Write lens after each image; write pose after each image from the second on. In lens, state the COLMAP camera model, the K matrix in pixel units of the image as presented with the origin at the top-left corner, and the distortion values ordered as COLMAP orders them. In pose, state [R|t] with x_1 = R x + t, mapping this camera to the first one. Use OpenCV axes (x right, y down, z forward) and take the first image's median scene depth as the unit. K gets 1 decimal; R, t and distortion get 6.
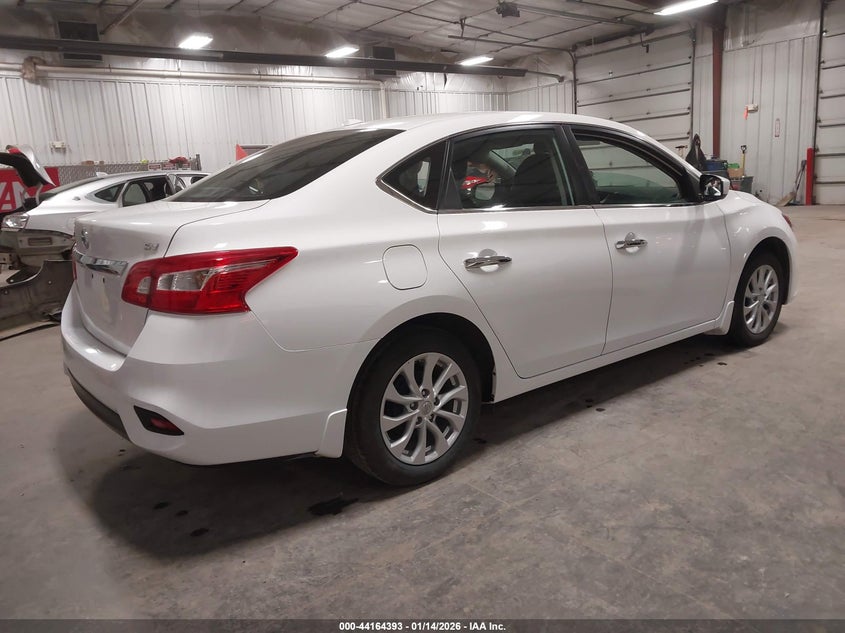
lens RADIAL K [[689.7, 0, 426.7], [0, 689.7, 317.6], [0, 0, 1]] dist [0.009382, -0.007680]
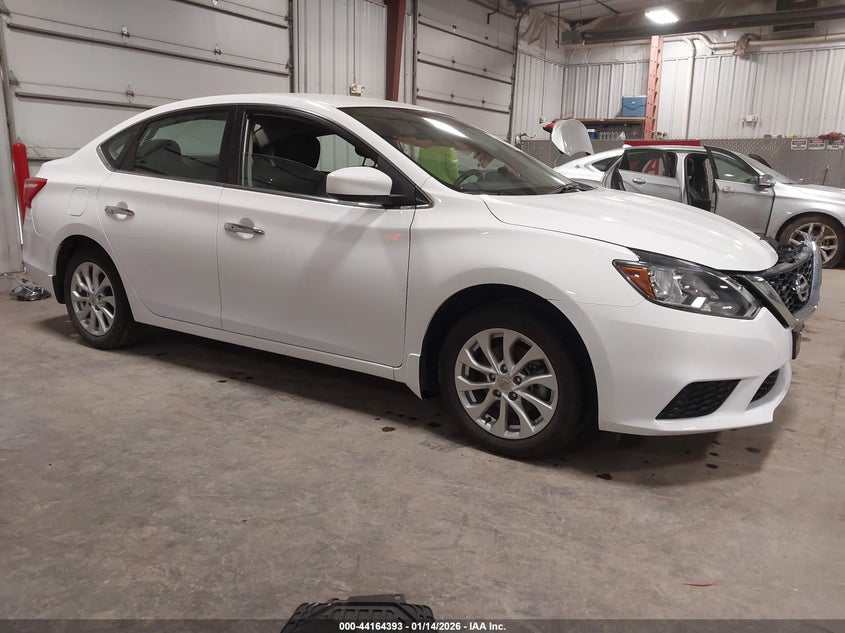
lens RADIAL K [[689.7, 0, 426.7], [0, 689.7, 317.6], [0, 0, 1]] dist [0.009382, -0.007680]
pose [[0.295496, 0.265402, -0.917739, 1.274674], [-0.229629, 0.952205, 0.201433, -0.239105], [0.927336, 0.151217, 0.342317, 0.913833]]
